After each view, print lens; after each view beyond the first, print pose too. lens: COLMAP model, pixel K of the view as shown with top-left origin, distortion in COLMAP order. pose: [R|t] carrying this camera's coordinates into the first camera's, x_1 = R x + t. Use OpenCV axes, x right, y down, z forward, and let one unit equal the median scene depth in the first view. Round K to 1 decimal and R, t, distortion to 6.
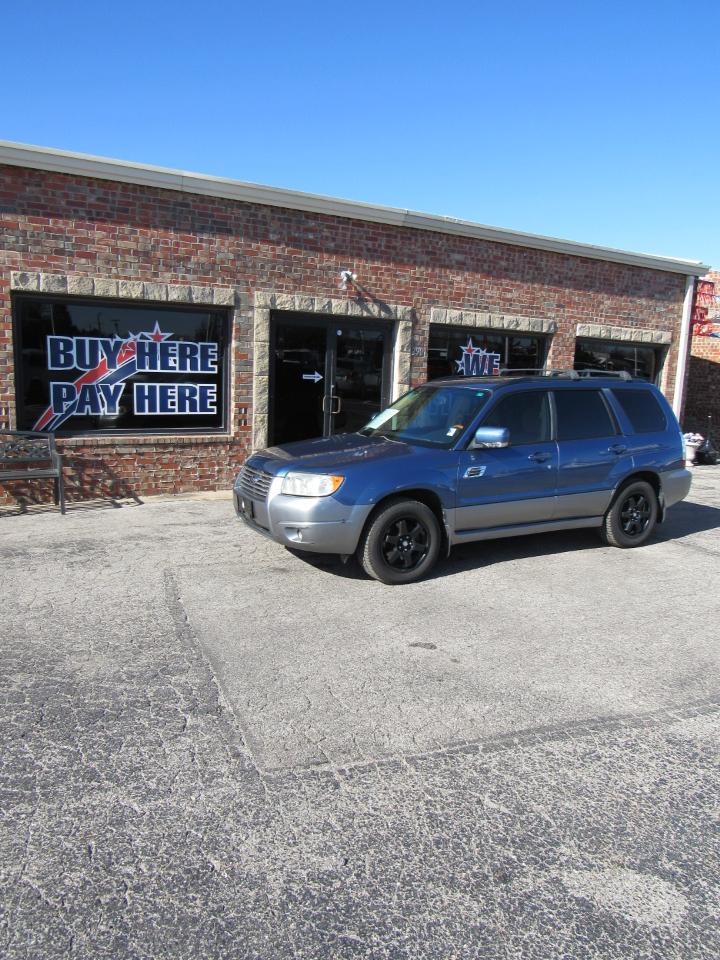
lens RADIAL K [[690.2, 0, 361.1], [0, 690.2, 485.8], [0, 0, 1]] dist [-0.047183, 0.004883]
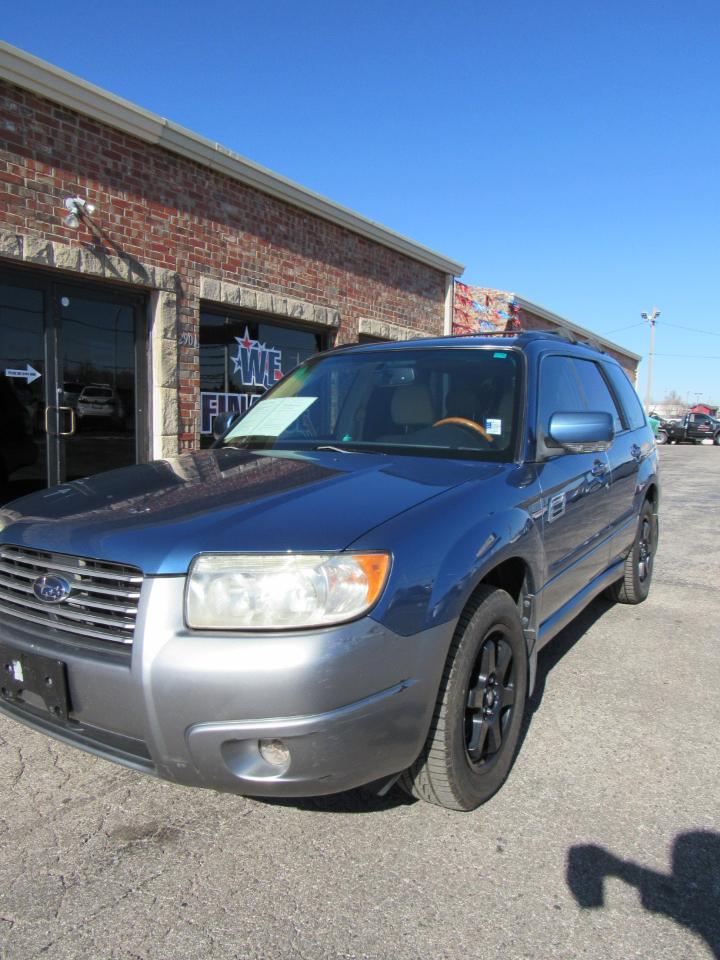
lens RADIAL K [[685.5, 0, 364.4], [0, 685.5, 481.0], [0, 0, 1]] dist [-0.029762, 0.006591]
pose [[0.875770, -0.071030, 0.477474, -0.099801], [0.098483, 0.994602, -0.032676, -0.019964], [-0.472576, 0.075639, 0.878038, 0.366949]]
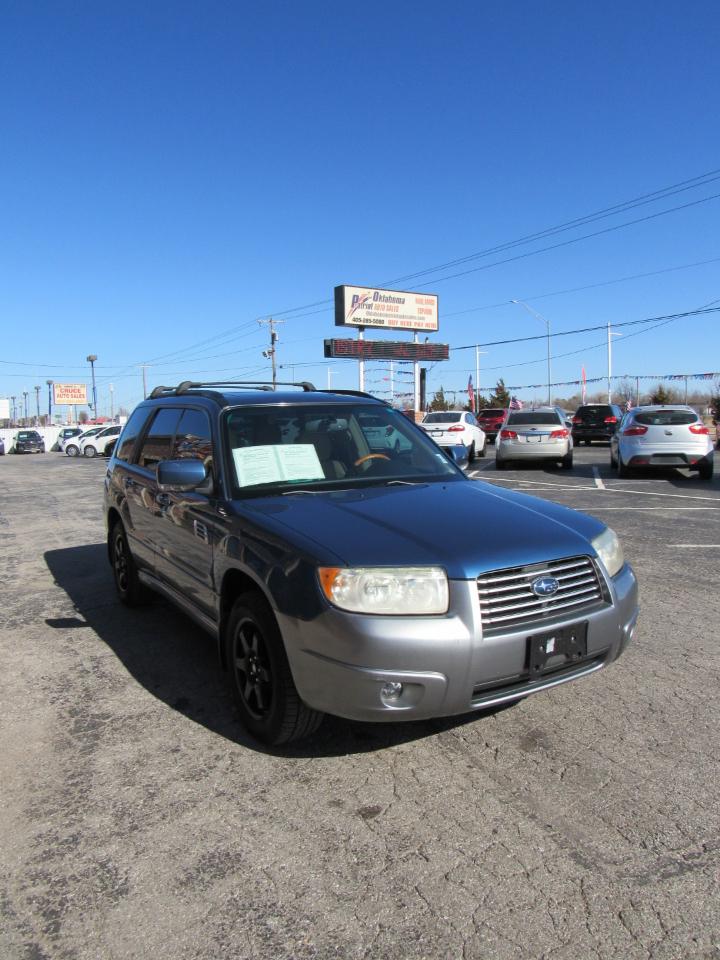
lens RADIAL K [[662.3, 0, 403.6], [0, 662.3, 485.9], [0, 0, 1]] dist [-0.019283, 0.001789]
pose [[-0.053739, -0.122579, 0.991003, -0.347902], [0.174232, 0.976062, 0.130178, -0.090685], [-0.983237, 0.179660, -0.031095, 0.630844]]
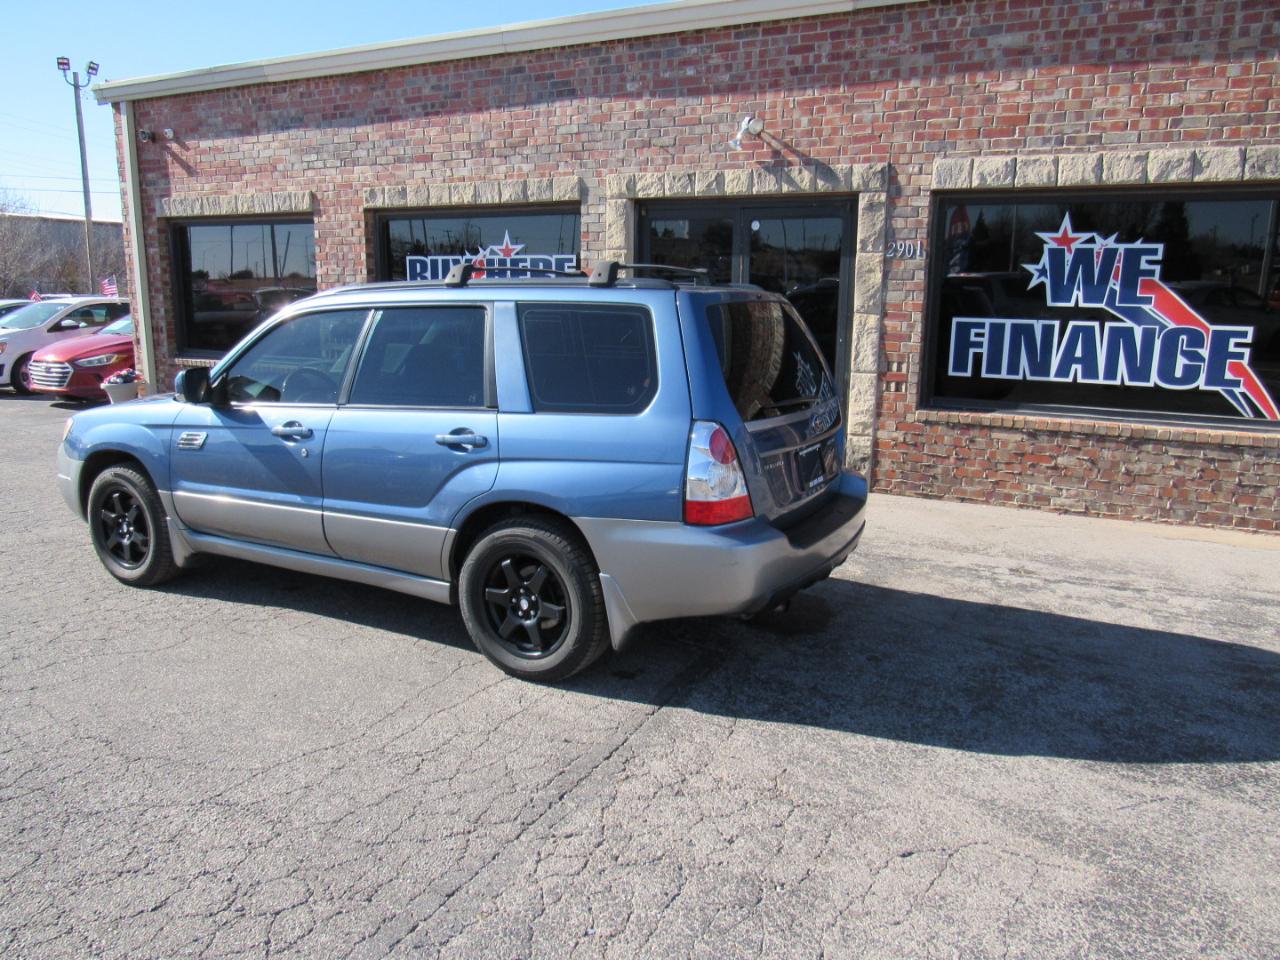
lens RADIAL K [[914.0, 0, 640.0], [0, 914.0, 480.0], [0, 0, 1]] dist [-0.029762, 0.006591]
pose [[0.541787, 0.143497, -0.828176, 0.602076], [-0.132287, 0.987596, 0.084578, -0.060677], [0.830040, 0.063734, 0.554049, 0.506232]]
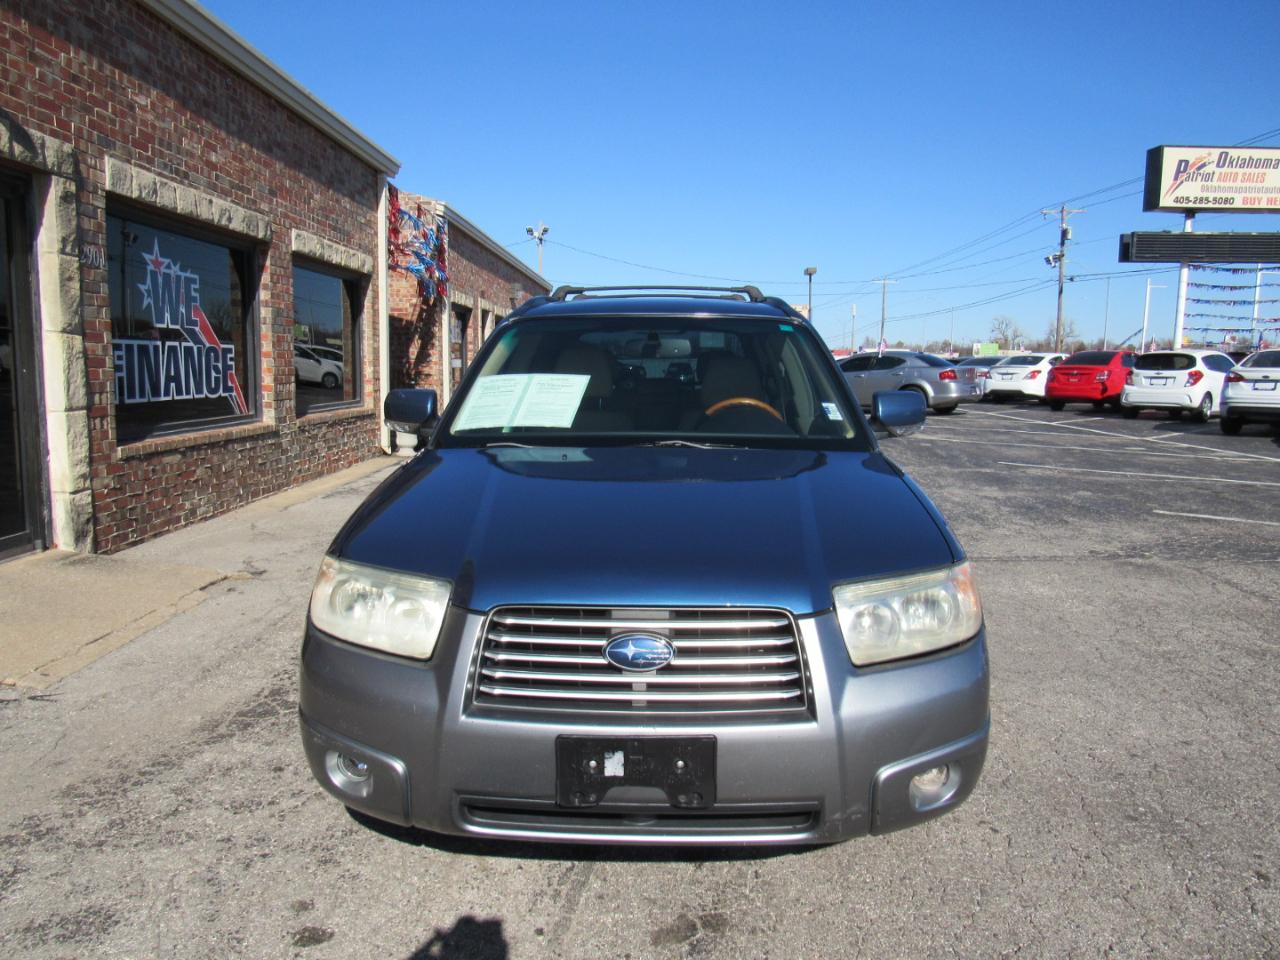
lens RADIAL K [[914.0, 0, 640.0], [0, 914.0, 480.0], [0, 0, 1]] dist [-0.029762, 0.006591]
pose [[0.512272, -0.136139, 0.847964, -0.248242], [0.142073, 0.987186, 0.072661, -0.055718], [-0.846990, 0.083251, 0.525049, 0.467319]]
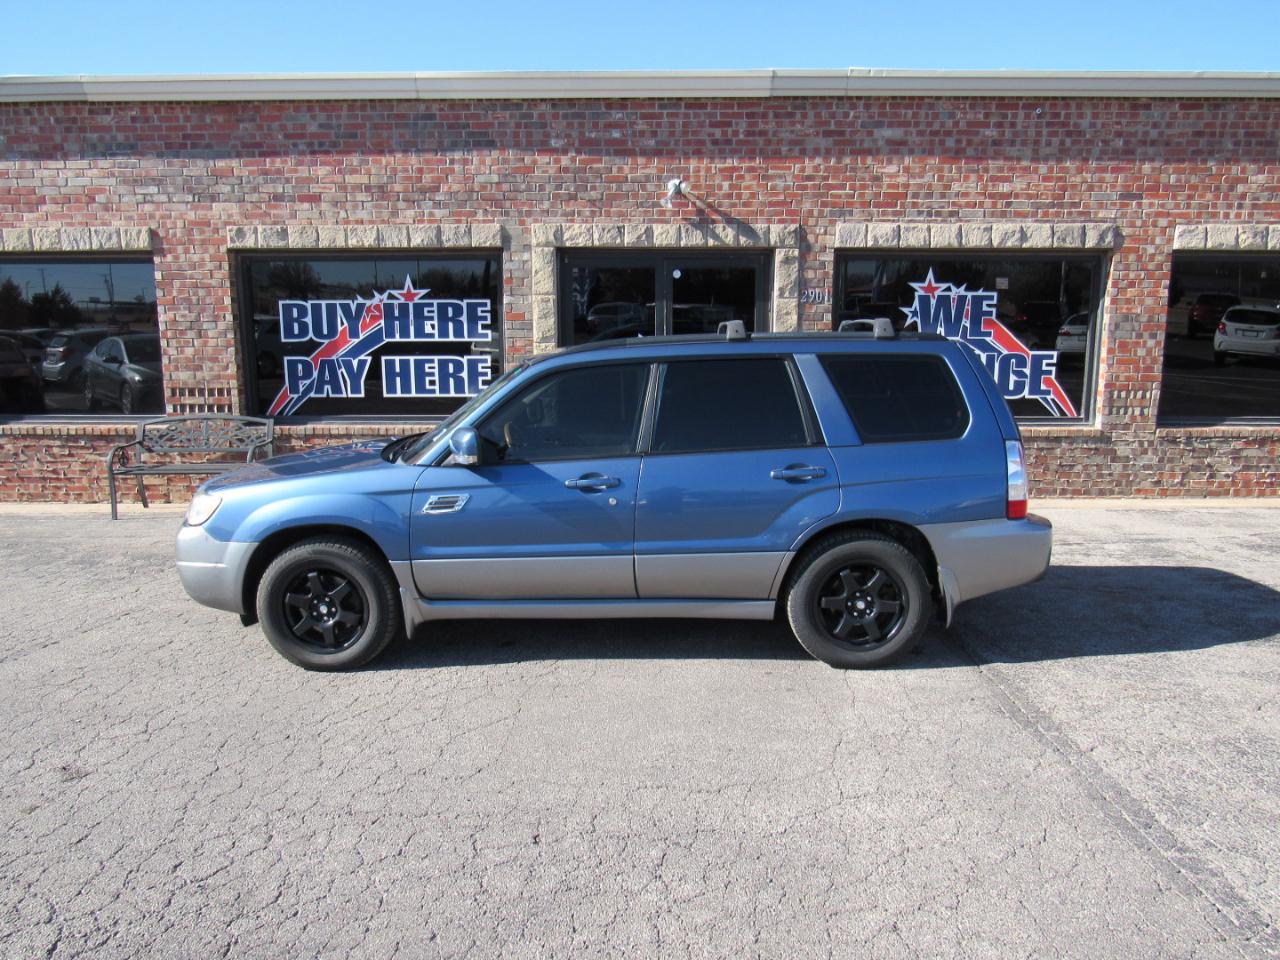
lens RADIAL K [[914.0, 0, 640.0], [0, 914.0, 480.0], [0, 0, 1]] dist [-0.029762, 0.006591]
pose [[0.856561, 0.051590, -0.513460, 0.405490], [-0.053108, 0.998520, 0.011731, -0.032925], [0.513305, 0.017221, 0.858033, 0.234441]]
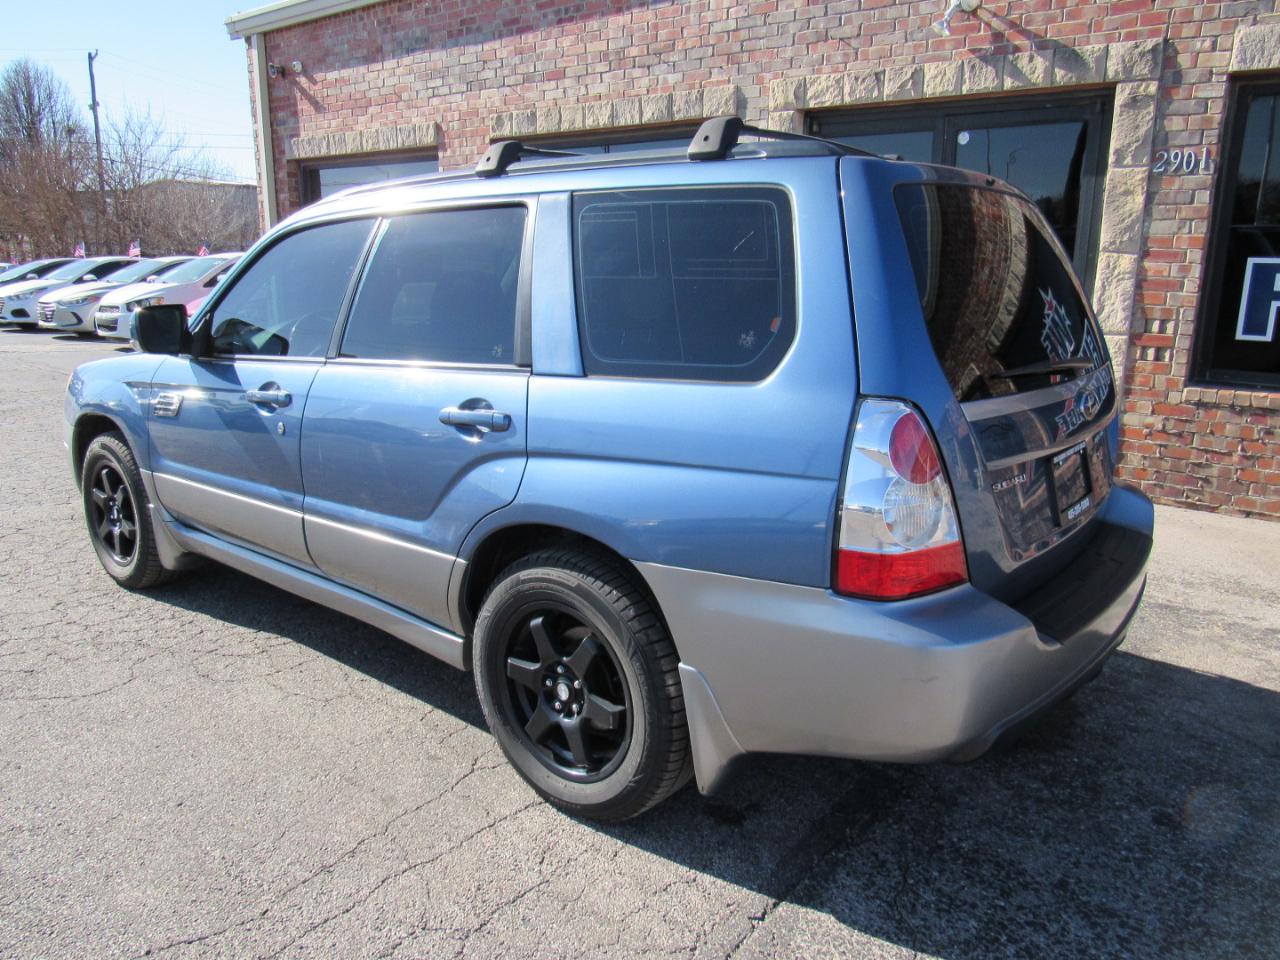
lens RADIAL K [[914.0, 0, 640.0], [0, 914.0, 480.0], [0, 0, 1]] dist [-0.029762, 0.006591]
pose [[0.371978, 0.191942, -0.908180, 0.475715], [-0.149397, 0.978012, 0.145509, -0.059982], [0.916140, 0.081554, 0.392474, 0.602617]]
